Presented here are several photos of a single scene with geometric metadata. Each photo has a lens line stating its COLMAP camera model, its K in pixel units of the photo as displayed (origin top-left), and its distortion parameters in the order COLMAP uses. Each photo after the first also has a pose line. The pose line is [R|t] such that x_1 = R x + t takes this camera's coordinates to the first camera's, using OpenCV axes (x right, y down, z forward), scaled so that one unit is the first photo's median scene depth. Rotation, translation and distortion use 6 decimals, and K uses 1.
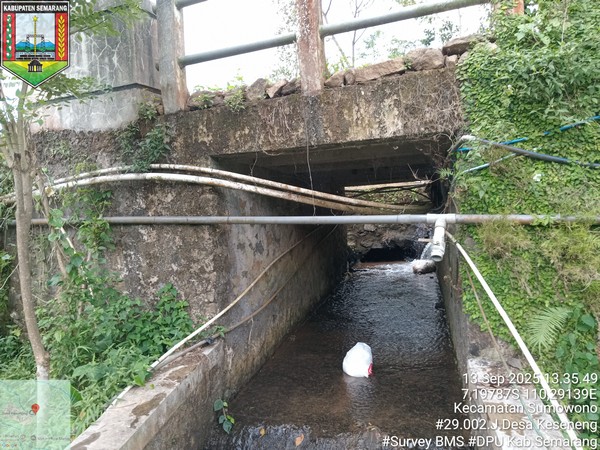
lens RADIAL K [[447.8, 0, 300.0], [0, 447.8, 225.0], [0, 0, 1]] dist [0.051533, -0.120224]
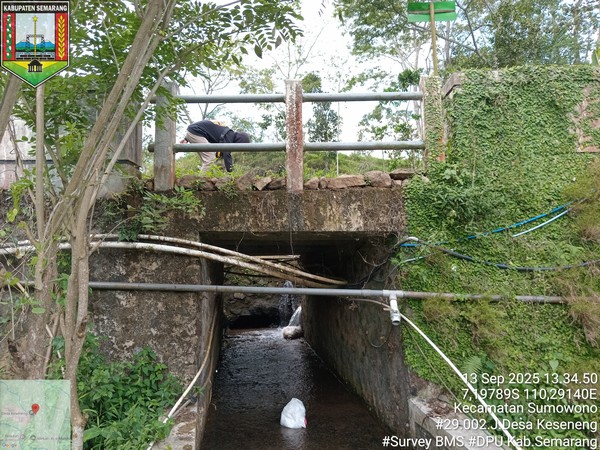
lens RADIAL K [[447.8, 0, 300.0], [0, 447.8, 225.0], [0, 0, 1]] dist [0.051533, -0.120224]
pose [[0.923212, 0.084833, 0.374810, -0.394383], [-0.028889, 0.987891, -0.152437, -0.003266], [-0.383203, 0.129904, 0.914484, -0.150738]]
